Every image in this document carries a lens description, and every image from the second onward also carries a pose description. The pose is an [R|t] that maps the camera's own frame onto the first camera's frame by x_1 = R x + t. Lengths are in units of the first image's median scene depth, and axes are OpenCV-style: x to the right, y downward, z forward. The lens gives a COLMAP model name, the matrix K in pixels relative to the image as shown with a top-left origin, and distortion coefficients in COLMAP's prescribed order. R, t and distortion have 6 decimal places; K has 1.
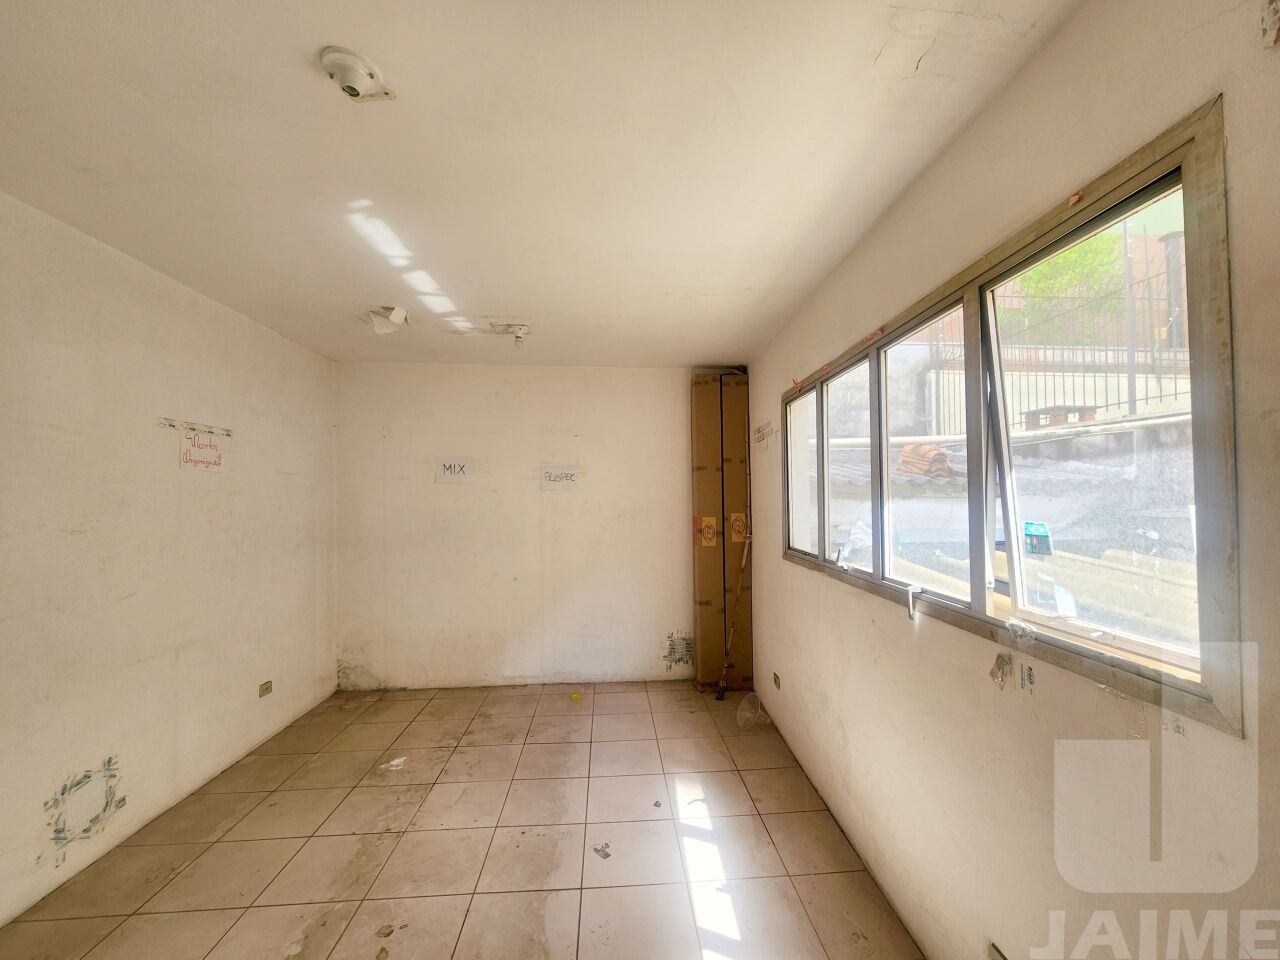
lens RADIAL K [[521.9, 0, 644.3], [0, 521.9, 484.3], [0, 0, 1]] dist [-0.004695, -0.000103]
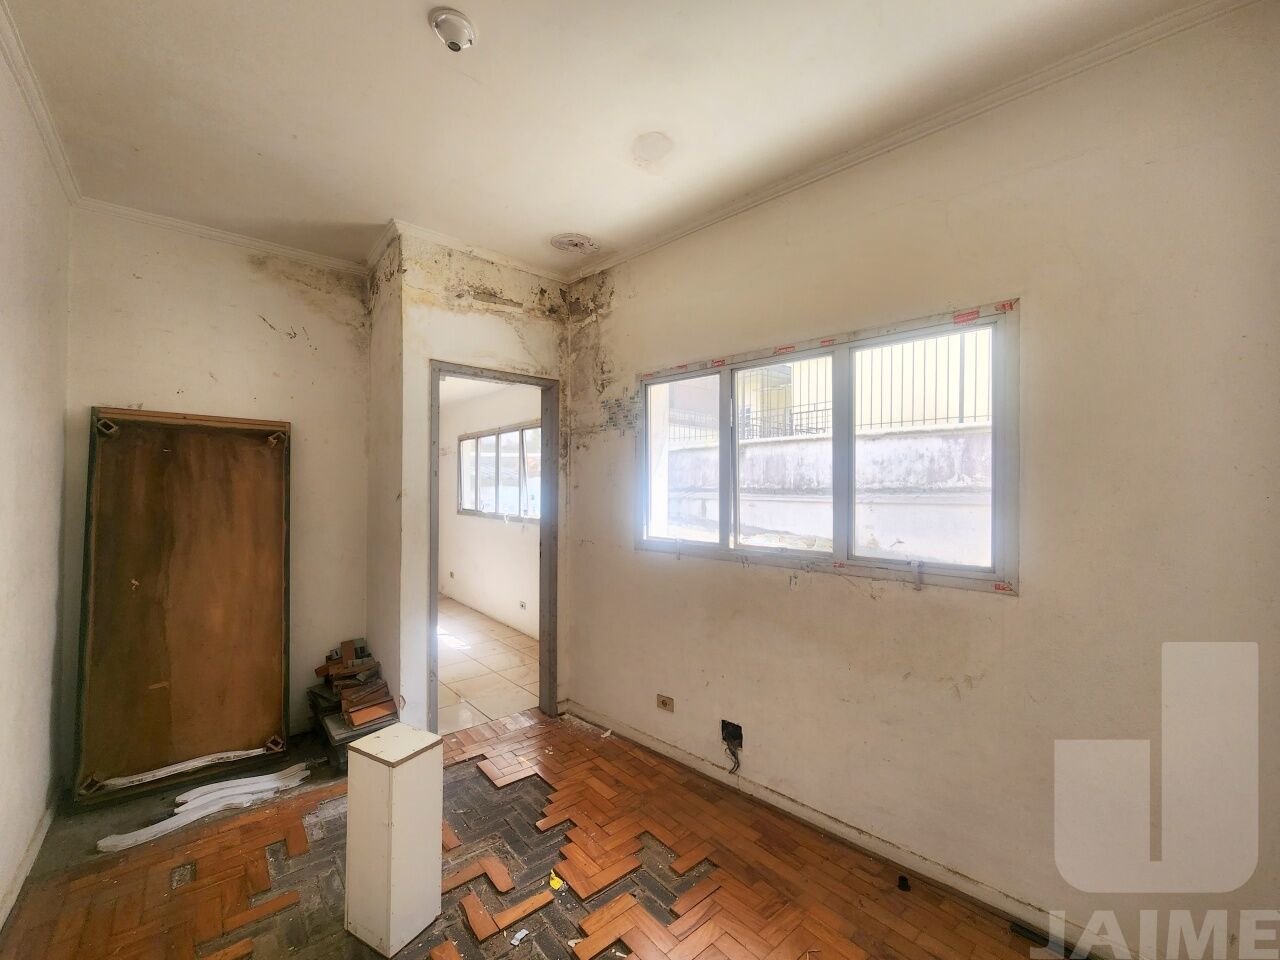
lens RADIAL K [[521.9, 0, 640.7], [0, 521.9, 480.7], [0, 0, 1]] dist [-0.004695, -0.000103]
pose [[0.795147, 0.015149, 0.606227, -0.572234], [-0.026047, 0.999619, 0.009184, -0.045379], [-0.605857, -0.023093, 0.795239, -1.517785]]
